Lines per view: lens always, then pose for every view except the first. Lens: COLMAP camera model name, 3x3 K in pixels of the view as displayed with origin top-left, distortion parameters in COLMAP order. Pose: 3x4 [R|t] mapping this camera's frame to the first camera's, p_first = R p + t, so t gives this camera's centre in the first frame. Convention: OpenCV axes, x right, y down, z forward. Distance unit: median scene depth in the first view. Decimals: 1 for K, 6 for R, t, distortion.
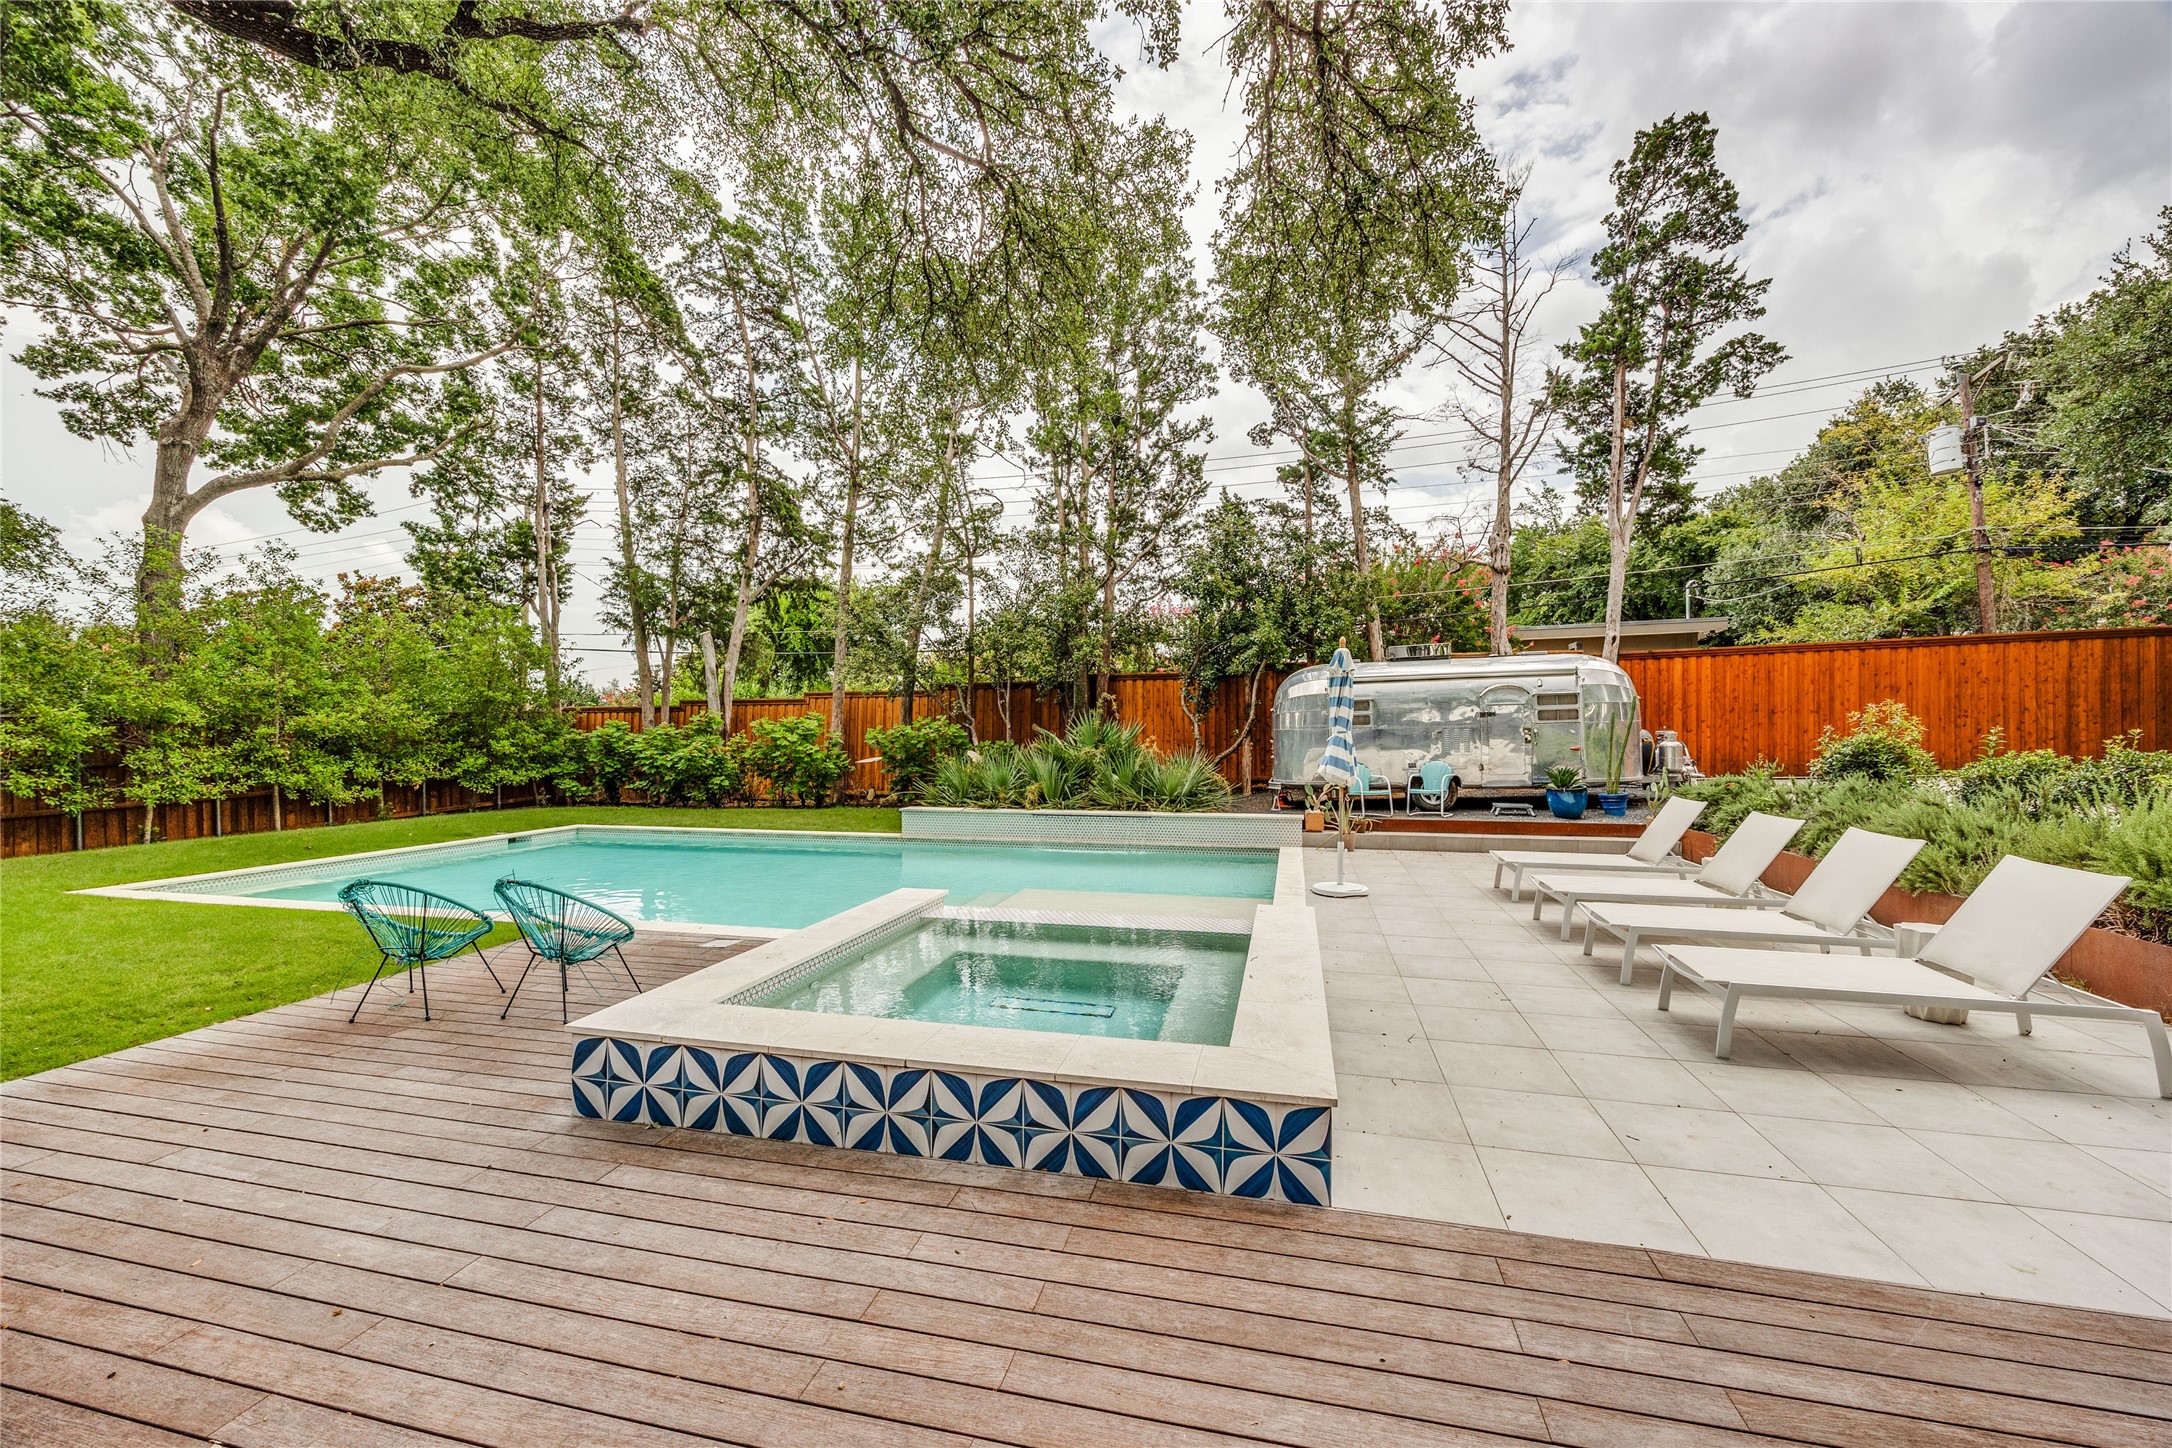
lens RADIAL K [[832.5, 0, 1089.3], [0, 832.5, 729.4], [0, 0, 1]] dist [0.001914, 0.000038]
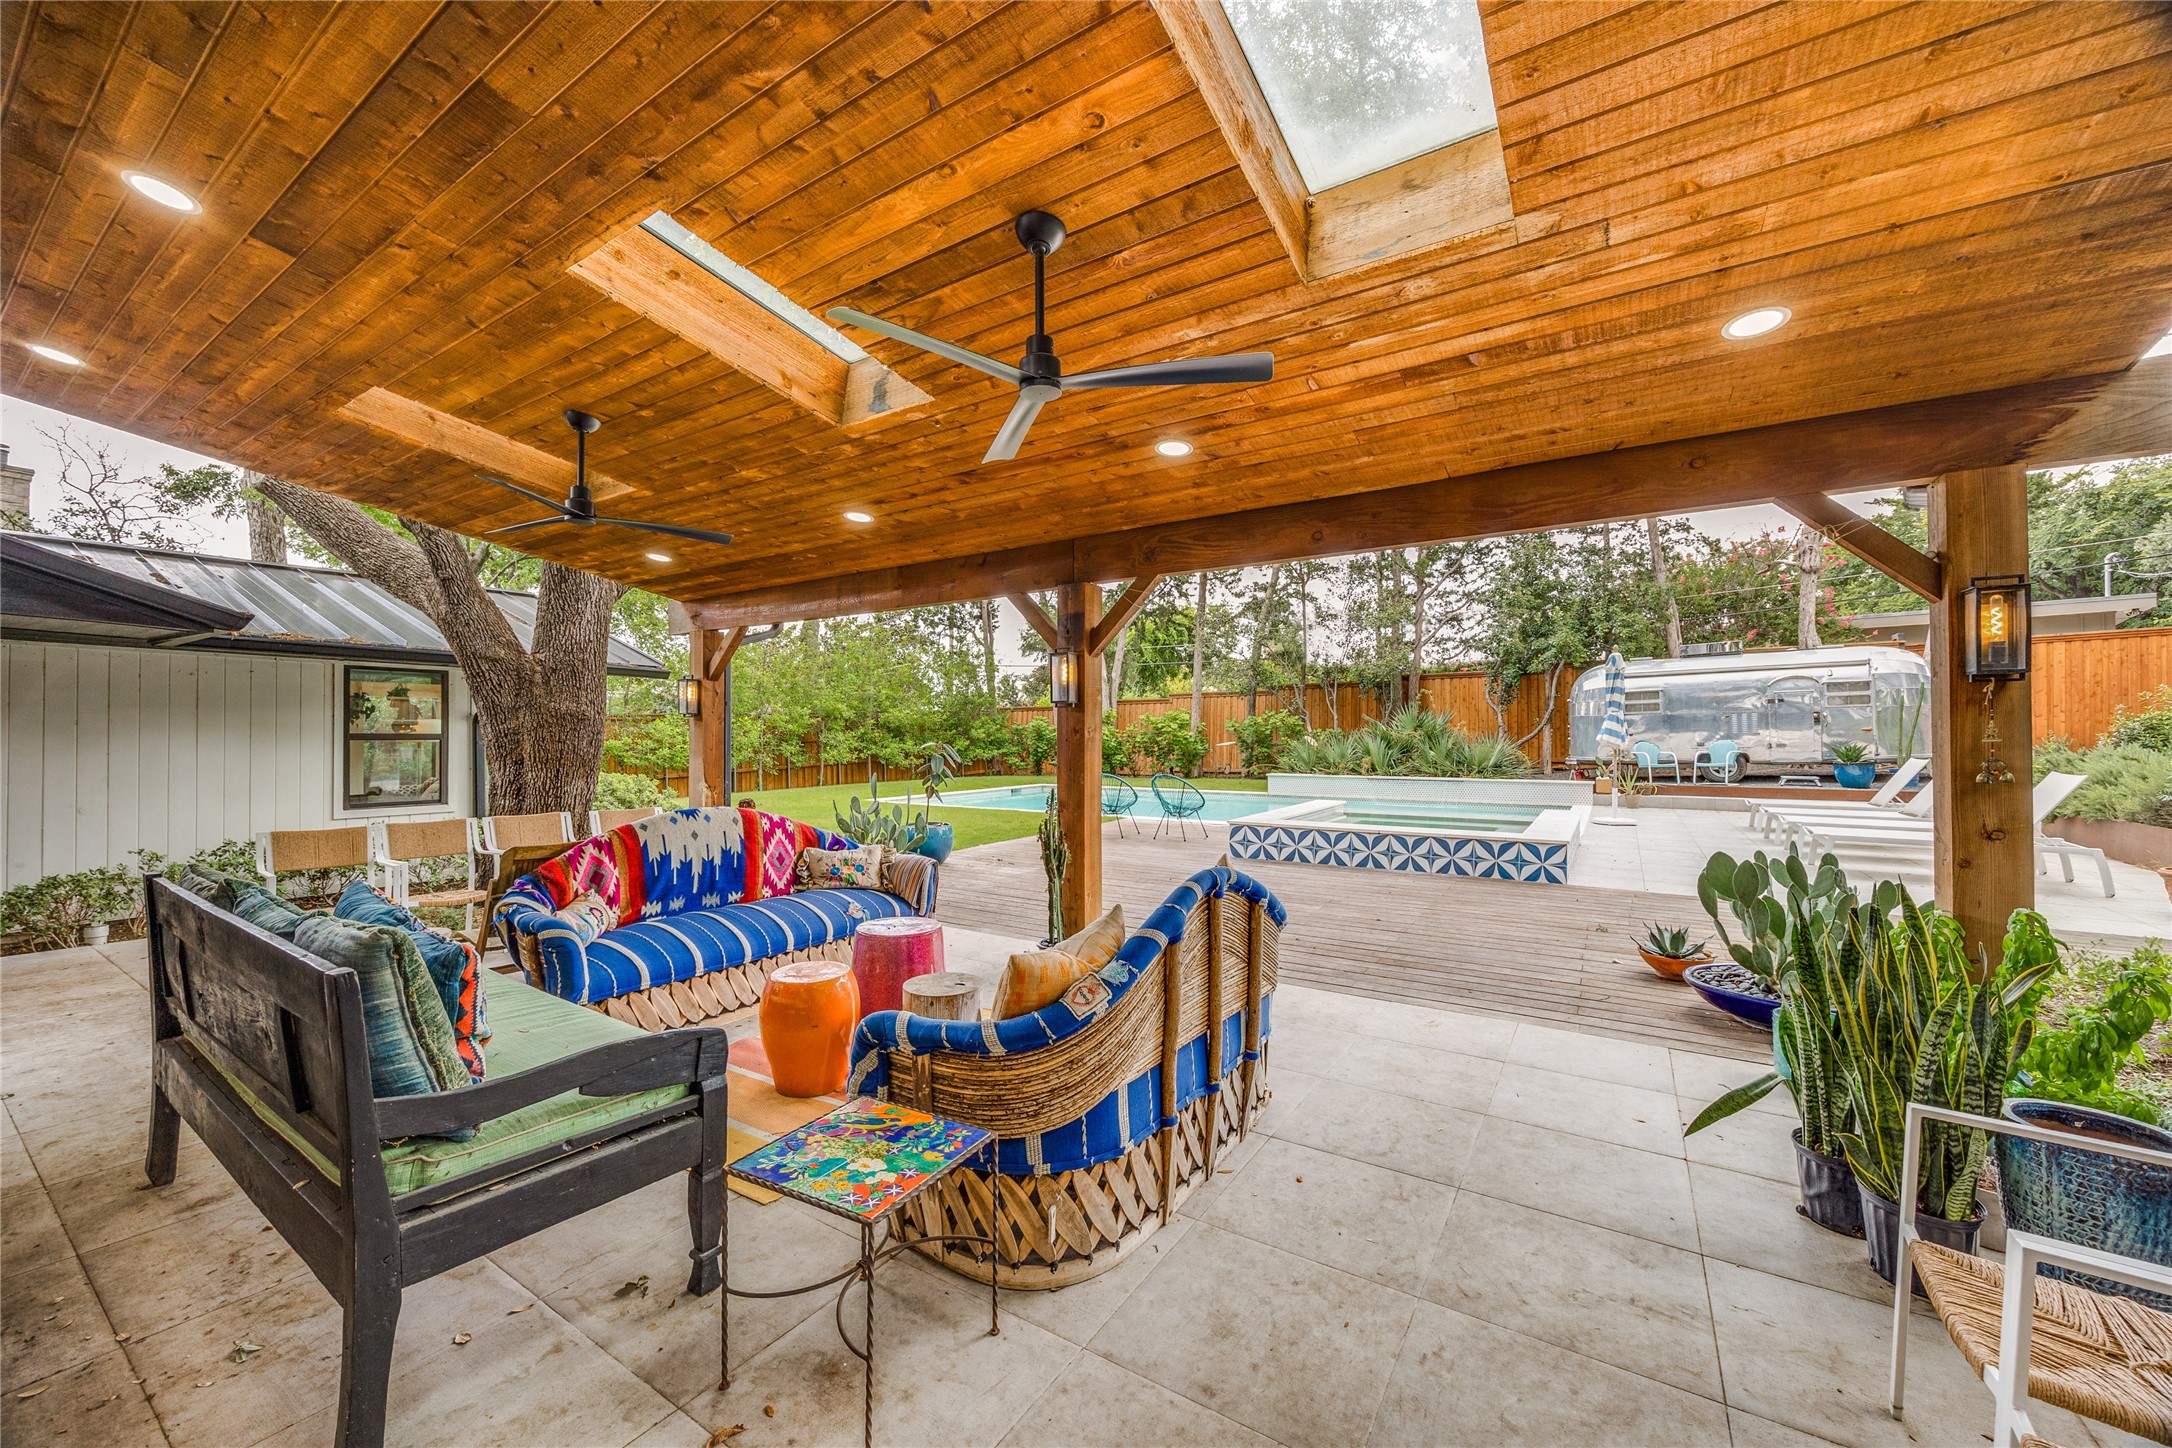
lens RADIAL K [[832.5, 0, 1082.9], [0, 832.5, 725.6], [0, 0, 1]] dist [0.001914, 0.000038]
pose [[0.945387, -0.004191, -0.325922, -0.054755], [0.001458, 0.999962, -0.008630, 0.022285], [0.325946, 0.007683, 0.945357, -0.376142]]
